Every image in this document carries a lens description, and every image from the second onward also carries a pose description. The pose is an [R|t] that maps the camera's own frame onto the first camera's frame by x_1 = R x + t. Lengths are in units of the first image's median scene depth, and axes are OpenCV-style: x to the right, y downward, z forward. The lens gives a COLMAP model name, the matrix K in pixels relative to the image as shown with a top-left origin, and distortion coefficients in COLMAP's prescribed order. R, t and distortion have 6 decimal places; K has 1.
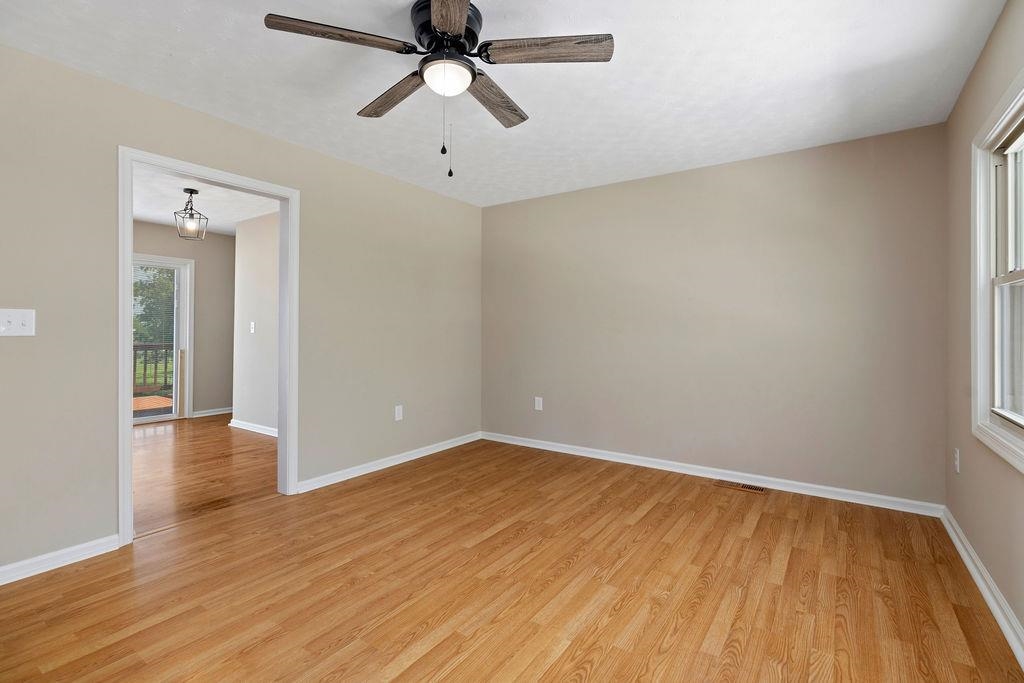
lens RADIAL K [[476.4, 0, 499.5], [0, 476.4, 326.2], [0, 0, 1]] dist [0.005358, 0.000148]
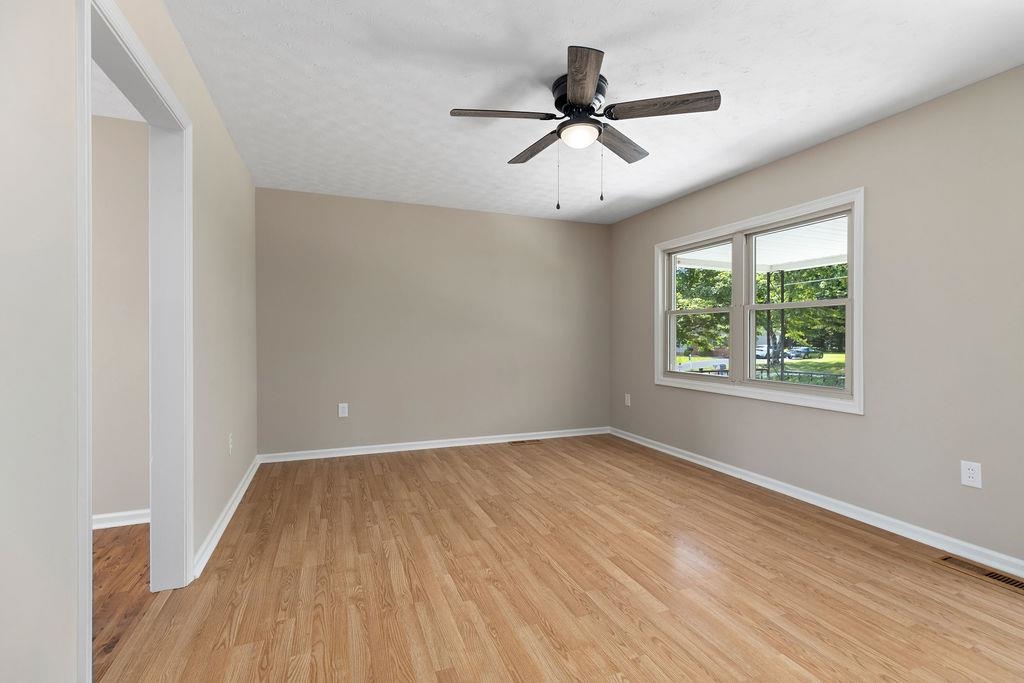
lens RADIAL K [[463.4, 0, 508.4], [0, 463.4, 335.2], [0, 0, 1]] dist [0.004376, 0.000260]
pose [[0.551068, -0.000268, 0.834460, -0.974835], [-0.008185, 0.999950, 0.005727, 0.002479], [-0.834420, -0.009986, 0.551038, 0.372502]]
